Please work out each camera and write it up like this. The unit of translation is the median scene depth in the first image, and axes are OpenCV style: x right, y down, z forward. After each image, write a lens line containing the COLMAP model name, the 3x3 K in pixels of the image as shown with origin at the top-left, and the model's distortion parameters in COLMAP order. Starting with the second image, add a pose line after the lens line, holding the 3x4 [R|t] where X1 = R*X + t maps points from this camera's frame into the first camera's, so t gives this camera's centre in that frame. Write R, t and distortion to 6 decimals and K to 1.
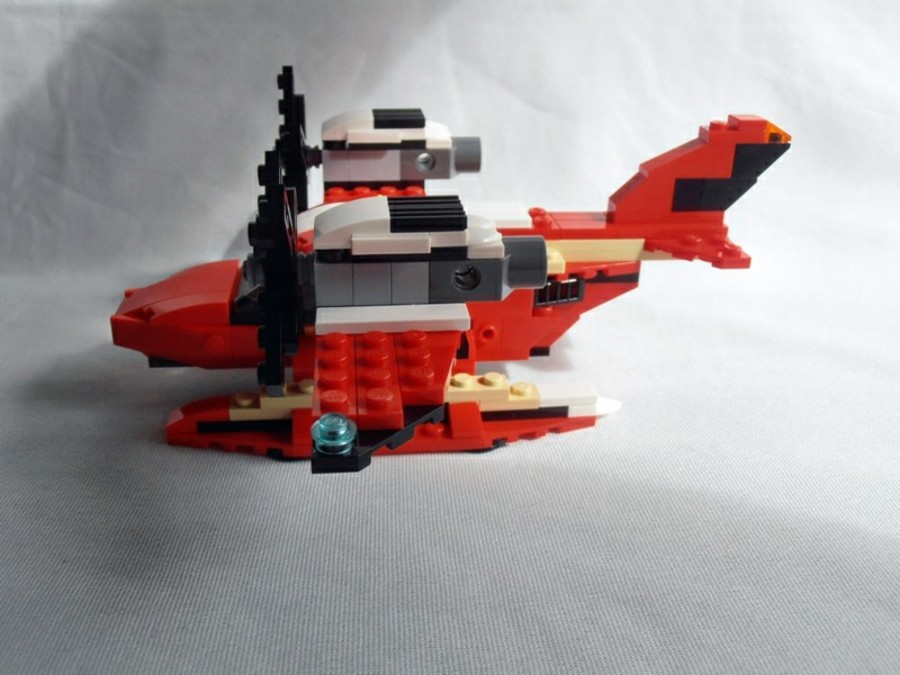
lens RADIAL K [[887.0, 0, 450.0], [0, 887.0, 337.5], [0, 0, 1]] dist [-0.047157, 0.016483]
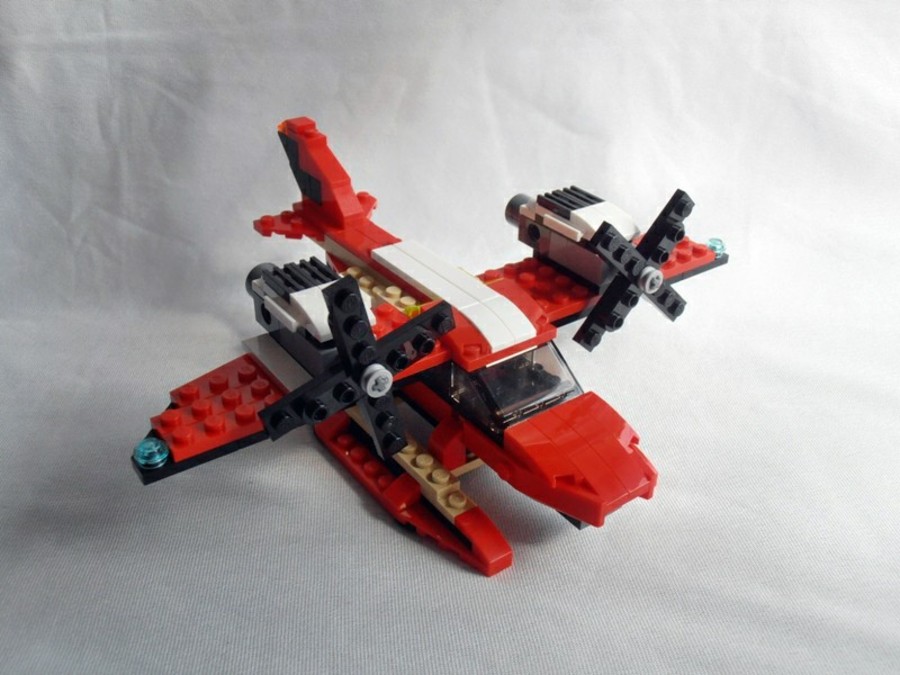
lens RADIAL K [[887.0, 0, 450.0], [0, 887.0, 337.5], [0, 0, 1]] dist [-0.047157, 0.016483]
pose [[0.999086, -0.026733, 0.033362, -0.158886], [0.022635, 0.992794, 0.117677, -0.261264], [-0.036267, -0.116814, 0.992491, -0.119230]]
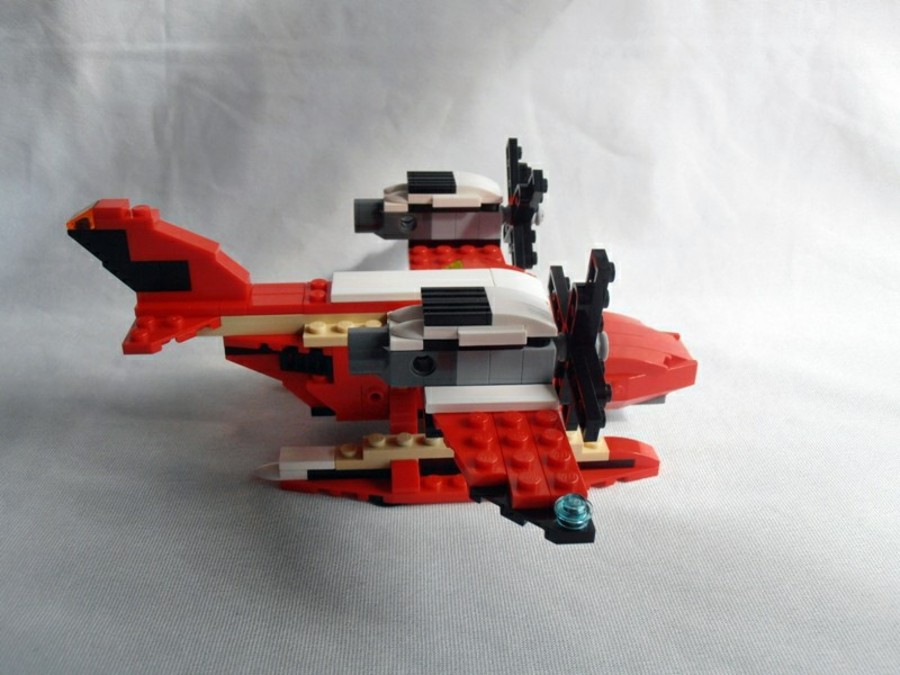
lens RADIAL K [[887.0, 0, 450.0], [0, 887.0, 337.5], [0, 0, 1]] dist [-0.047157, 0.016483]
pose [[0.999652, 0.015214, -0.021560, -0.130074], [-0.014250, 0.998922, 0.044168, -0.150697], [0.022209, -0.043845, 0.998791, -0.124647]]
